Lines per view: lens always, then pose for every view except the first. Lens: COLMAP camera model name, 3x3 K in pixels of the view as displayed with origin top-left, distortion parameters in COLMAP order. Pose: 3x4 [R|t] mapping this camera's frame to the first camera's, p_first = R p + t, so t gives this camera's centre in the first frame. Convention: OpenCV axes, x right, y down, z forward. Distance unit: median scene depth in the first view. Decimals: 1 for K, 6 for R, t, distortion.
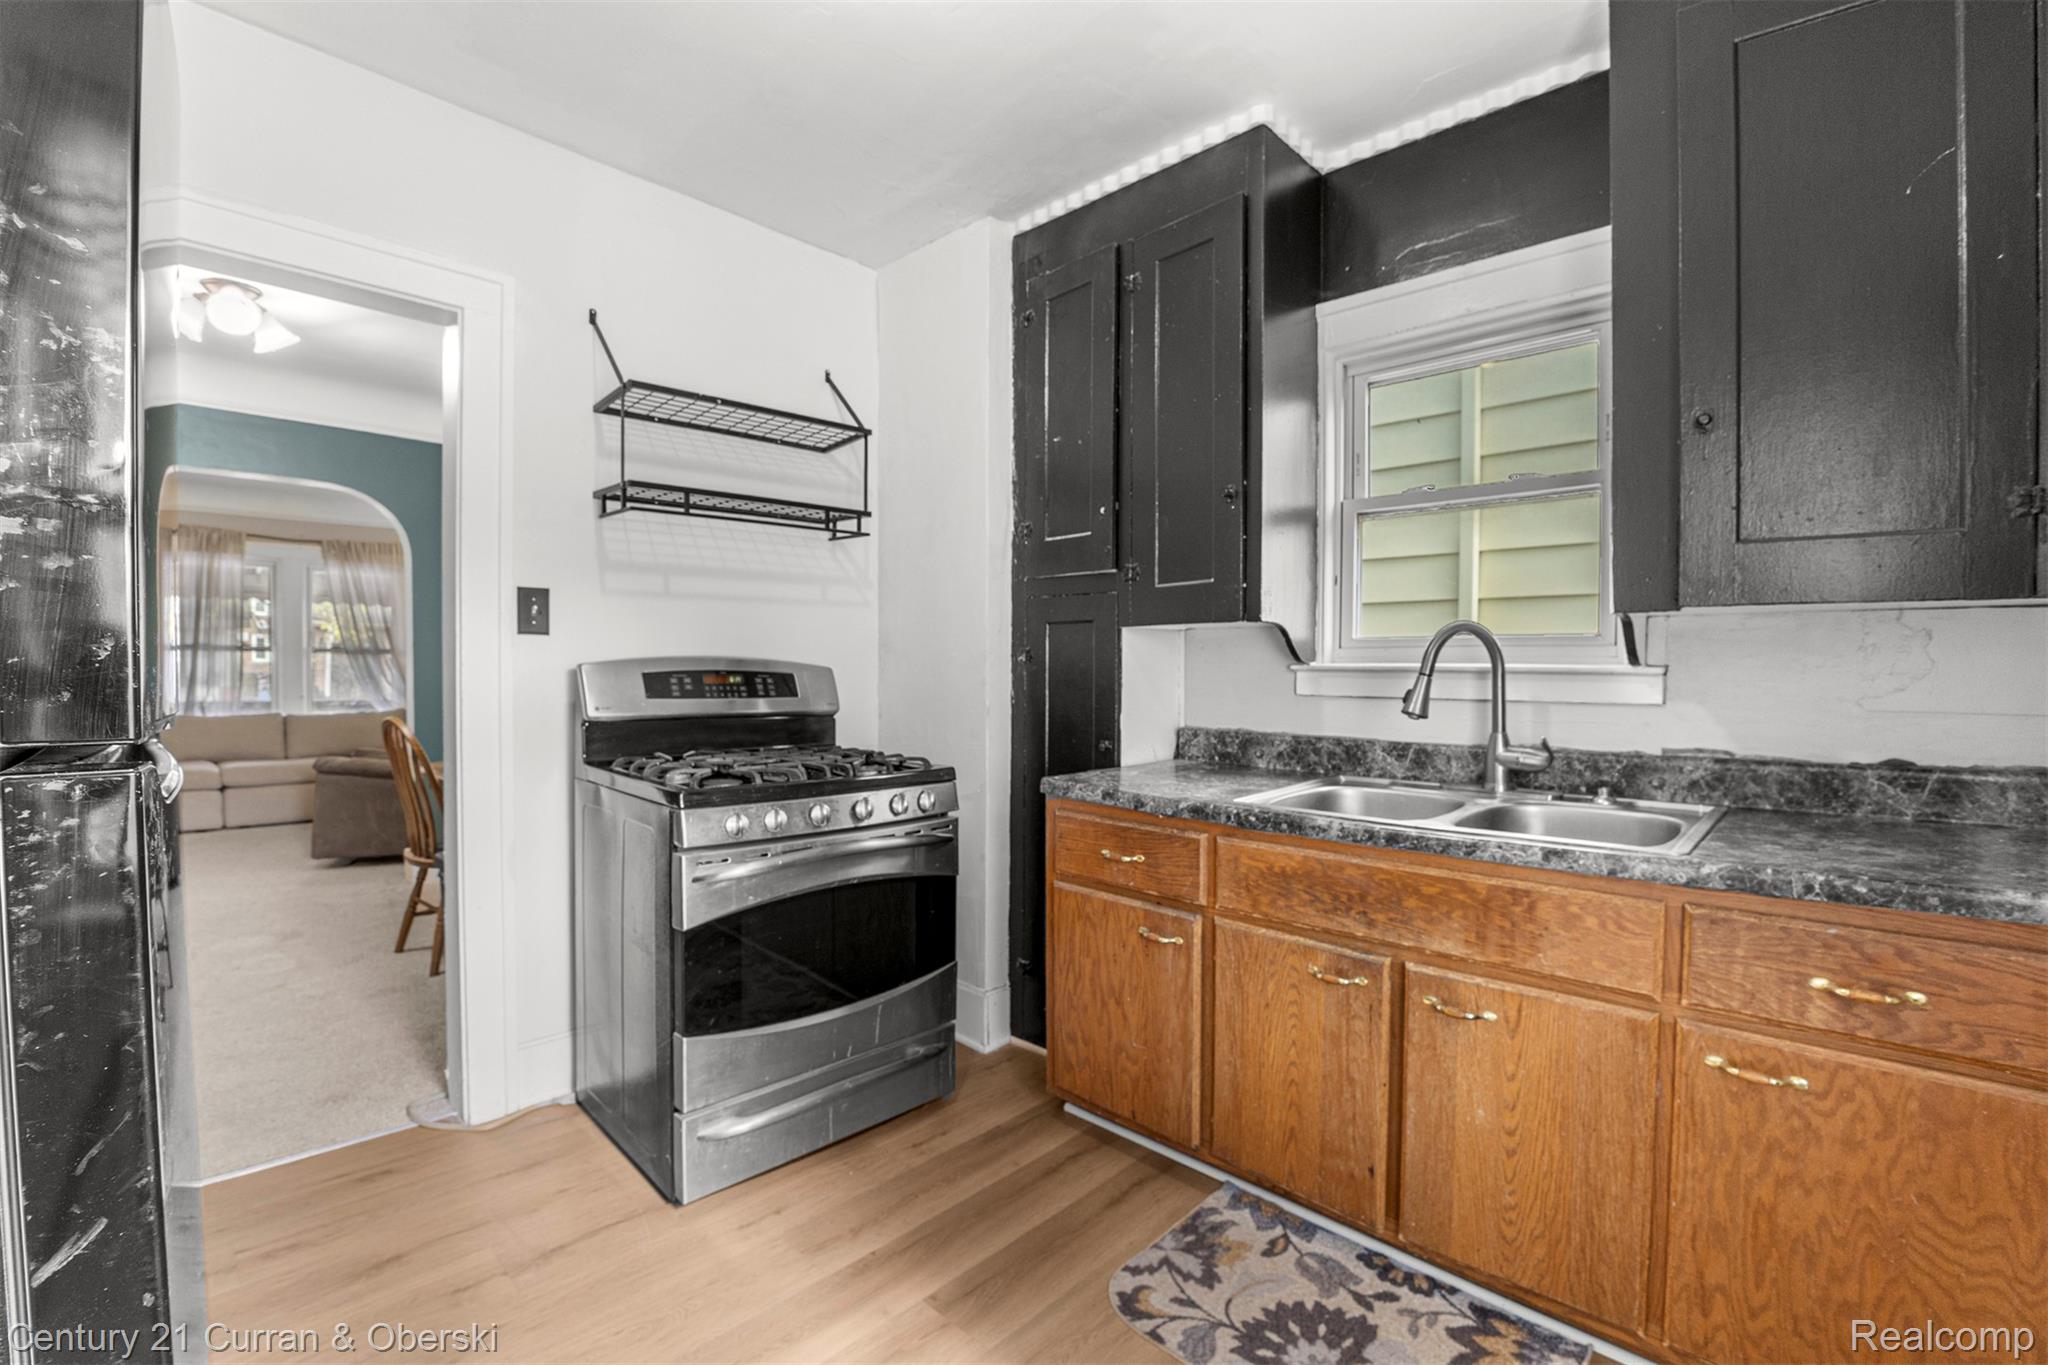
lens RADIAL K [[890.1, 0, 1026.8], [0, 890.1, 690.3], [0, 0, 1]] dist [-0.049685, 0.009409]
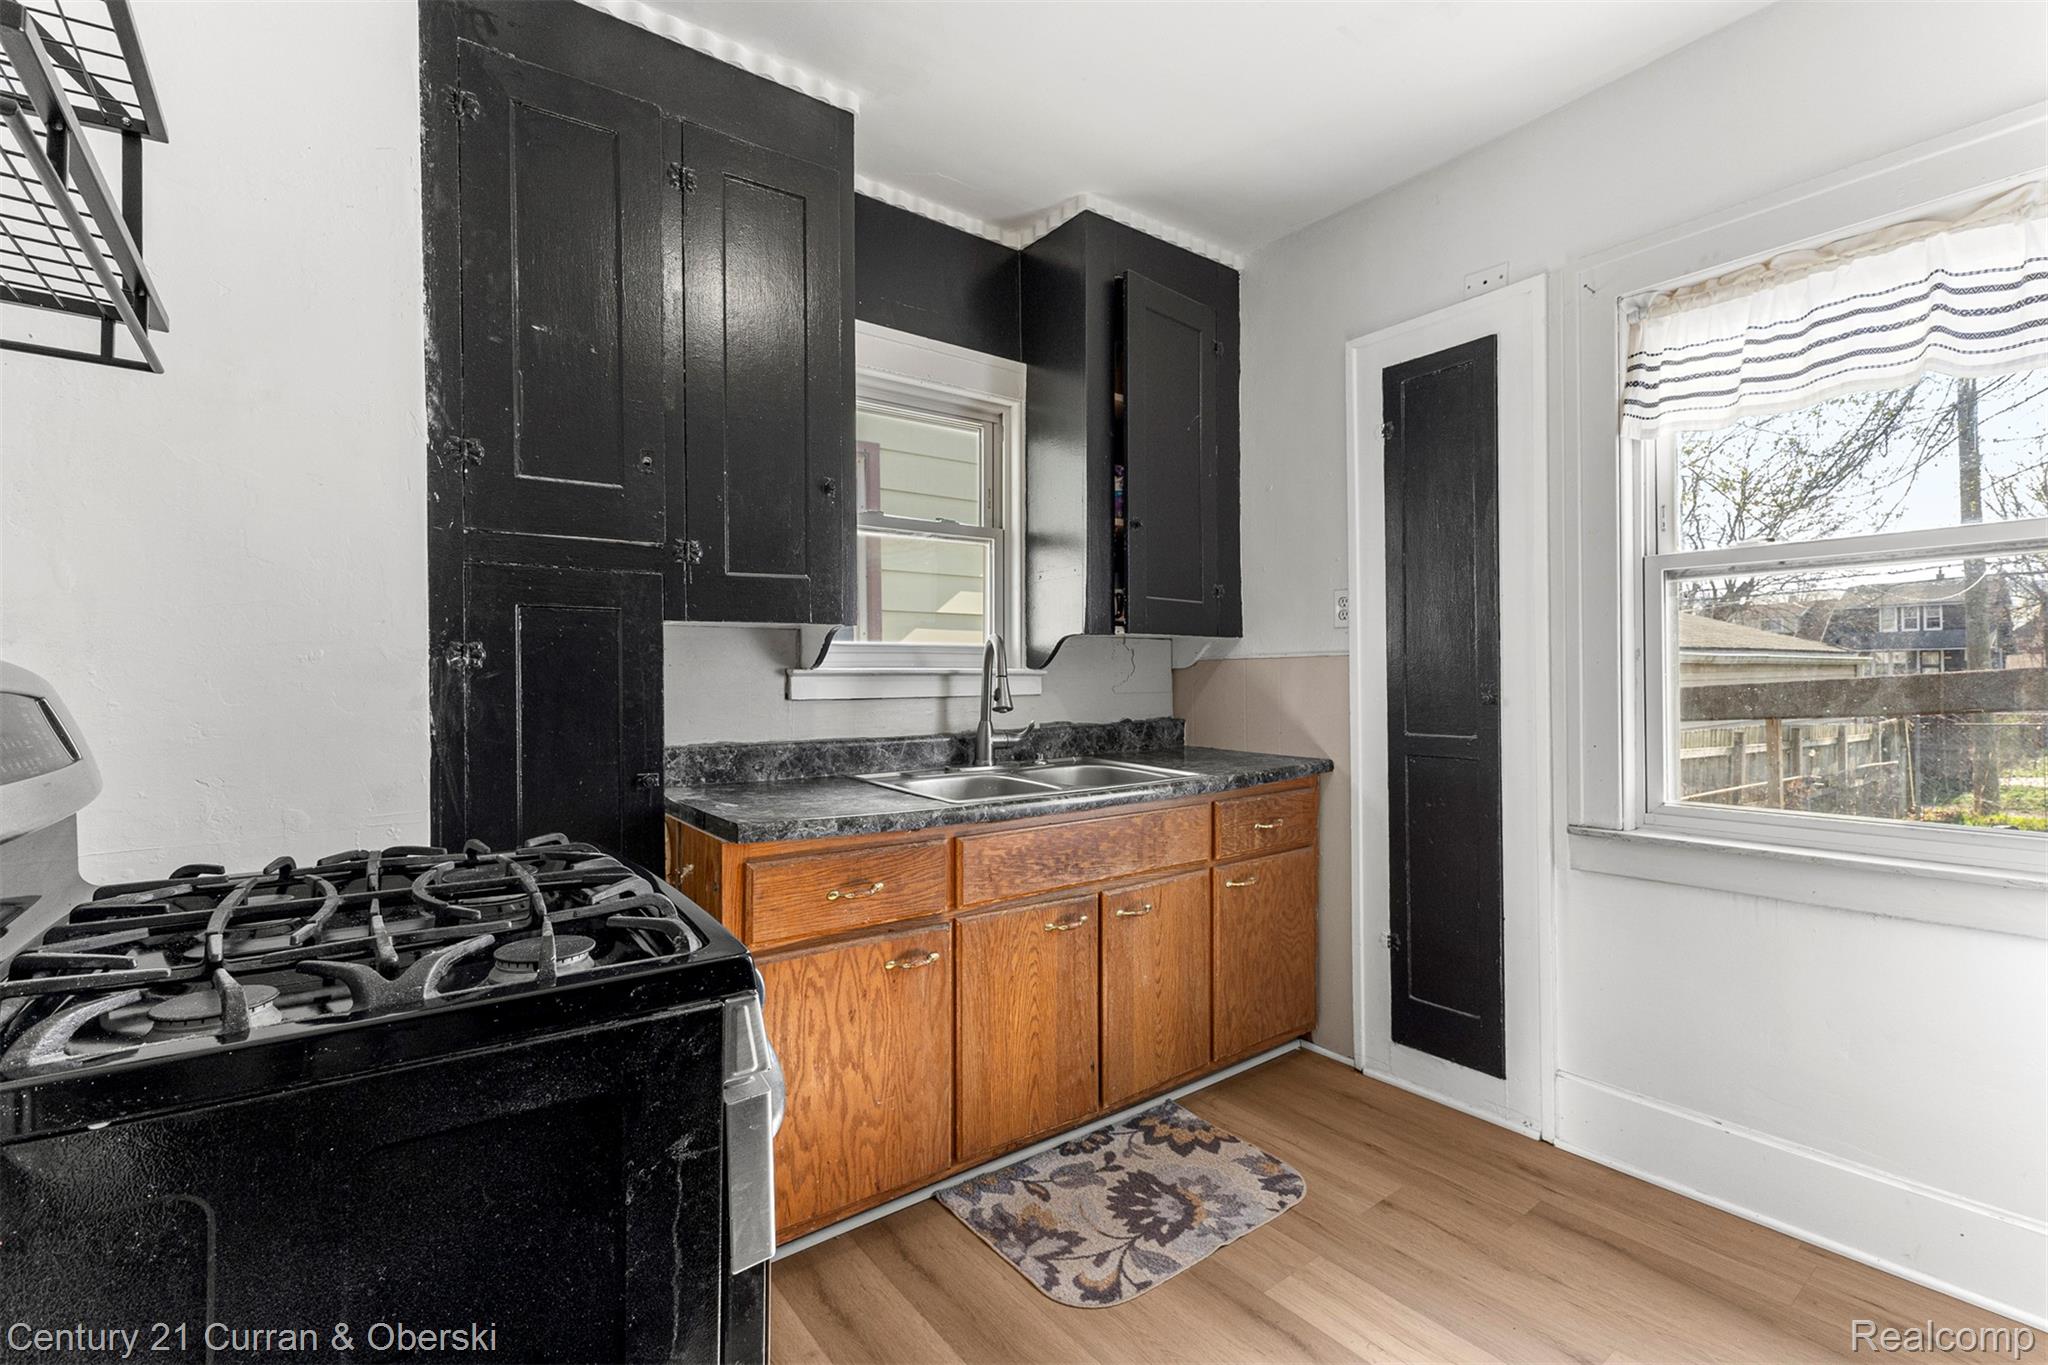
lens RADIAL K [[906.6, 0, 1020.1], [0, 906.6, 670.8], [0, 0, 1]] dist [0.006007, 0.000198]
pose [[0.155751, -0.003894, 0.987789, -0.883716], [0.029906, 0.999552, -0.000775, -0.026297], [-0.987343, 0.029662, 0.155798, 0.841404]]
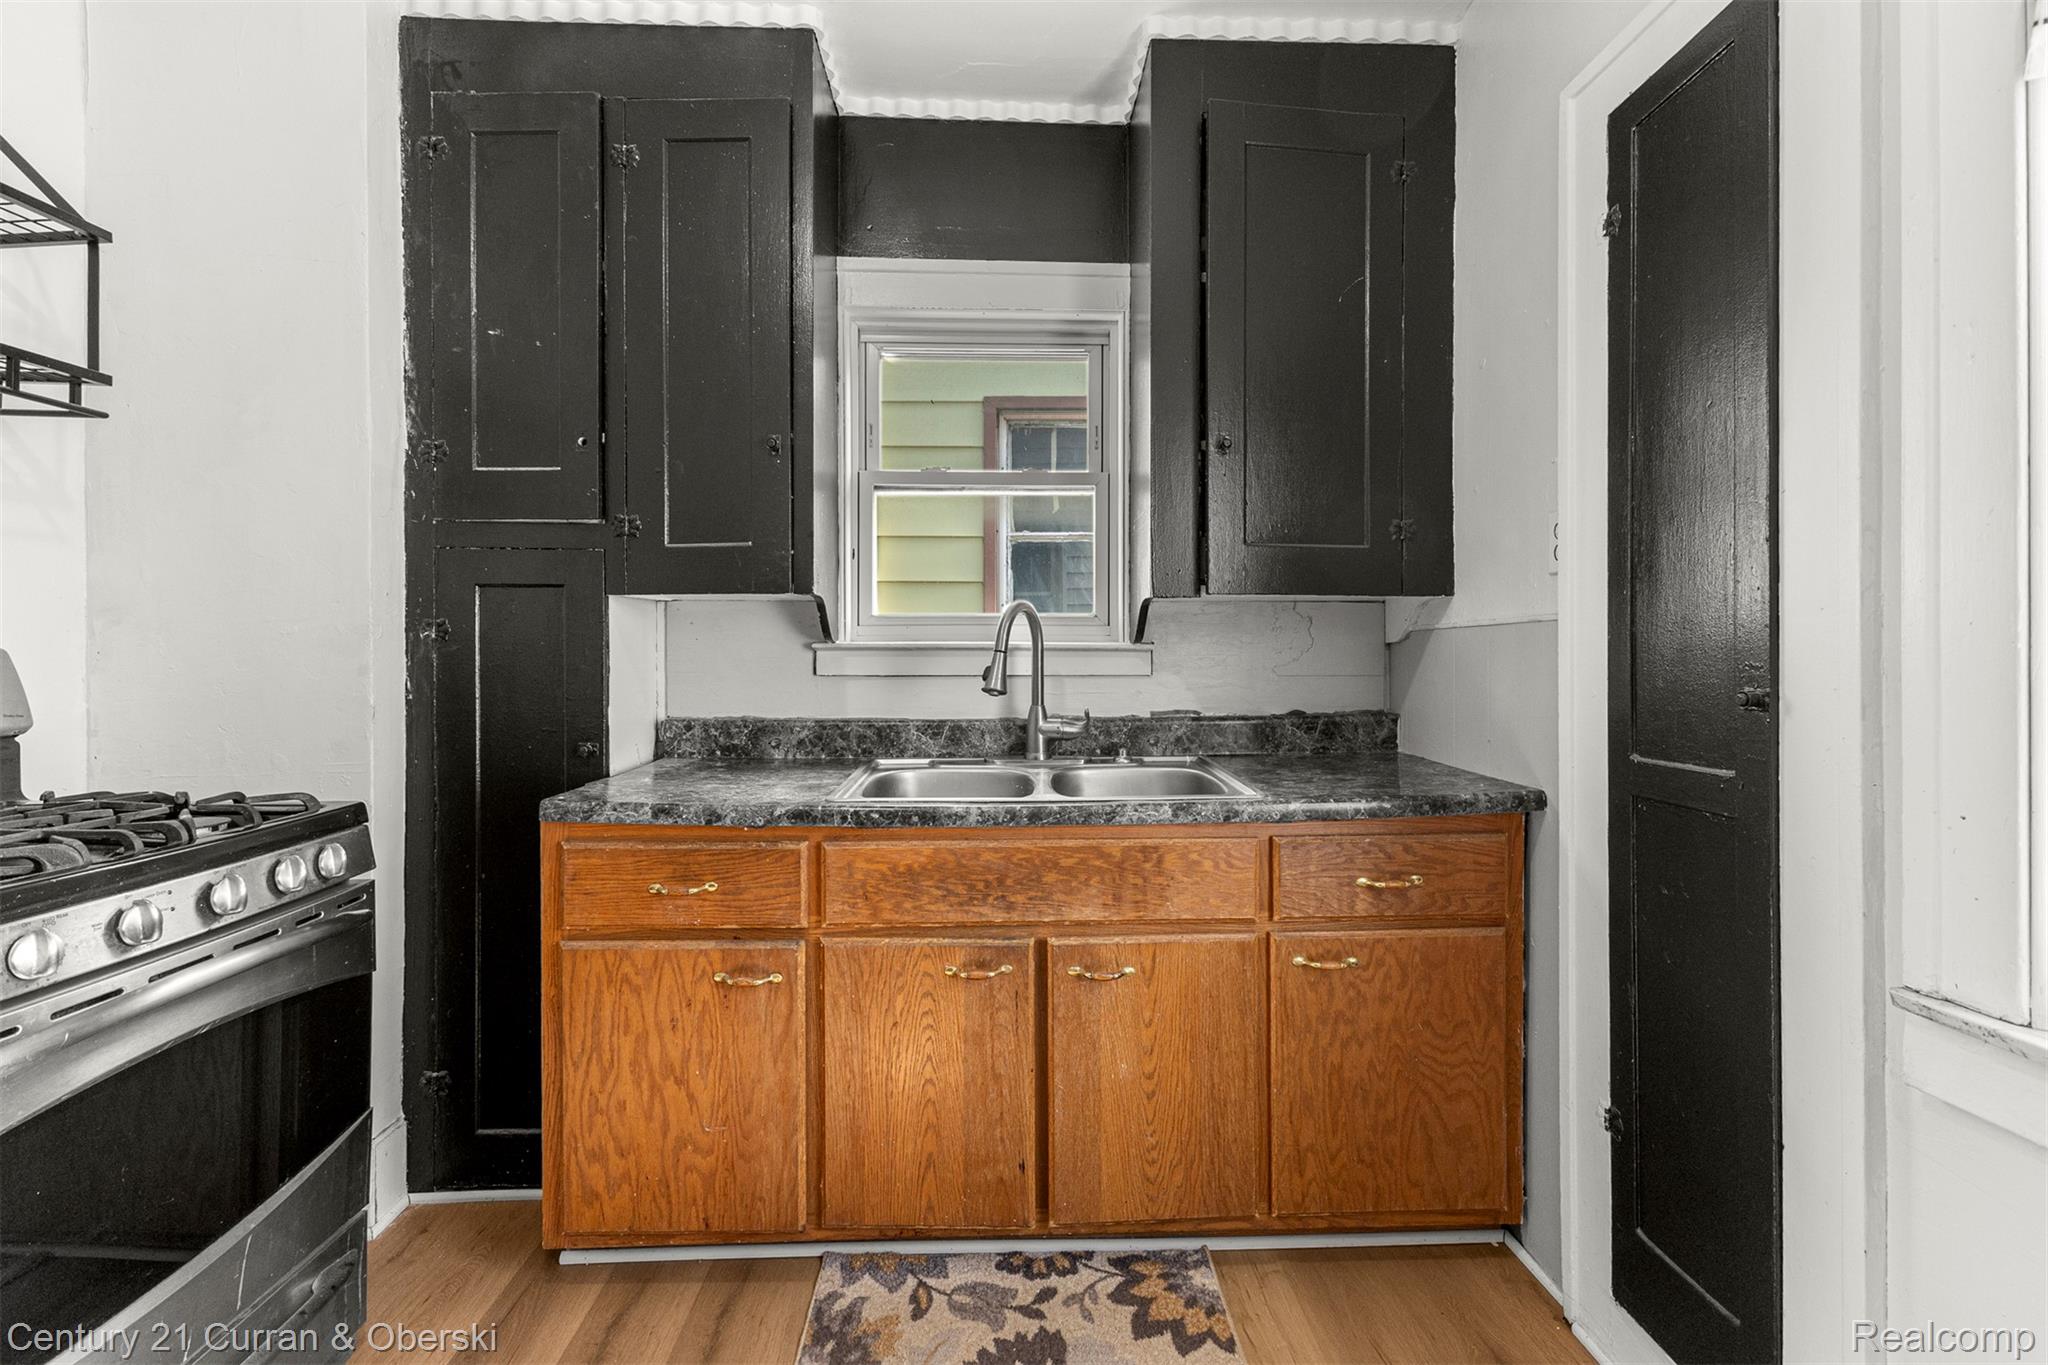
lens RADIAL K [[894.9, 0, 1026.3], [0, 894.9, 652.2], [0, 0, 1]] dist [0.008936, 0.000110]
pose [[0.693571, -0.006318, 0.720361, -0.297890], [0.022411, 0.999667, -0.012810, -0.003584], [-0.720040, 0.025029, 0.693481, 0.281632]]
